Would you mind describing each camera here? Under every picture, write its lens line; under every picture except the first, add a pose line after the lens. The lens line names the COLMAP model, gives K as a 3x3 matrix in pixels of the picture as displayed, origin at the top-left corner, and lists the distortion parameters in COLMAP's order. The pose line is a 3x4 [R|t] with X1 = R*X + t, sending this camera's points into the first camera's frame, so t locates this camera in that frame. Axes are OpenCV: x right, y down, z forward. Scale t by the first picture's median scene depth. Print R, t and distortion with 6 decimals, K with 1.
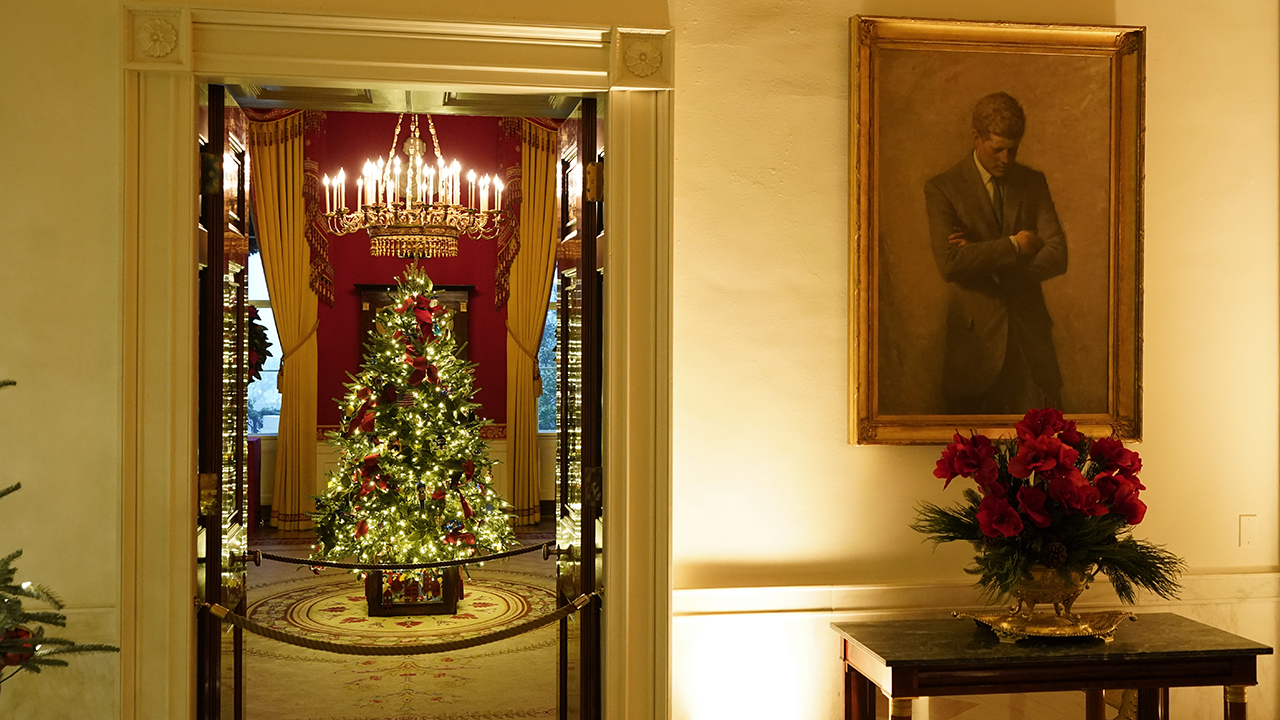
lens RADIAL K [[1277.6, 0, 641.1], [0, 1277.6, 340.3], [0, 0, 1]] dist [0.017170, 0.001385]
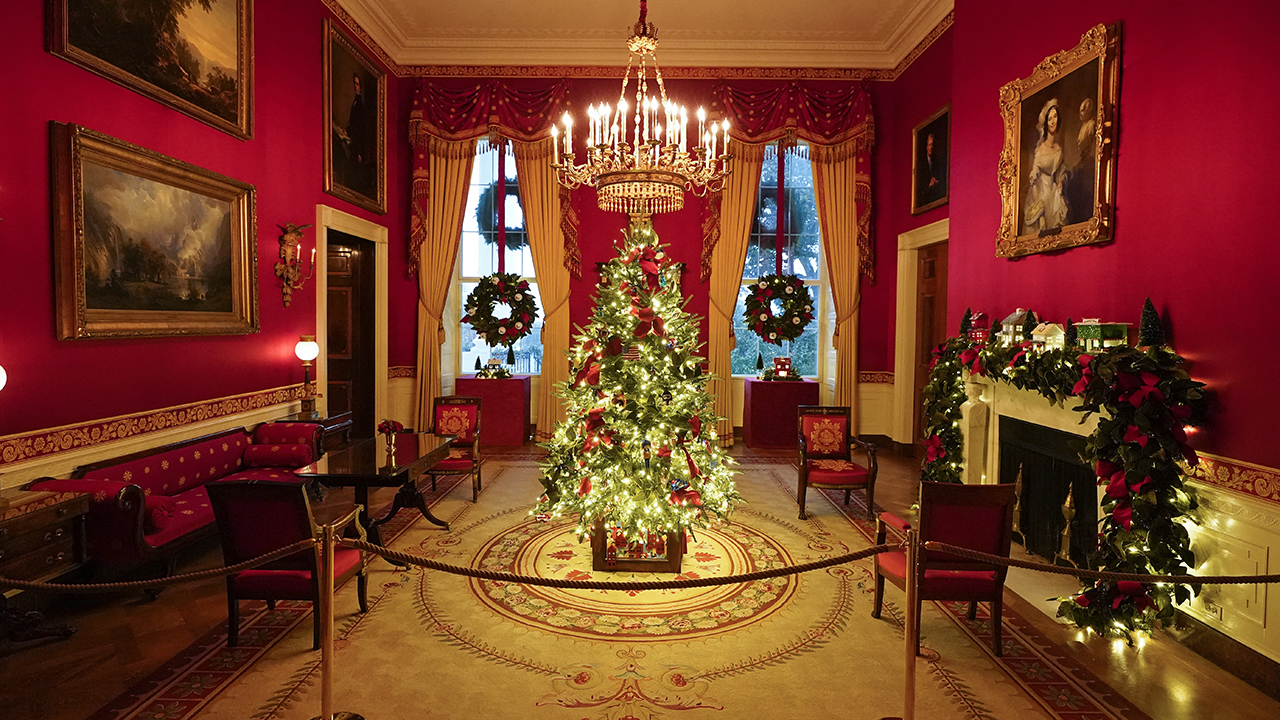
lens RADIAL K [[601.6, 0, 640.0], [0, 601.6, 360.0], [0, 0, 1]] dist [0.029712, 0.000033]
pose [[0.984640, 0.018226, -0.173643, -0.097829], [-0.007058, 0.997879, 0.064714, 0.022579], [0.174454, -0.062495, 0.982680, 0.551196]]
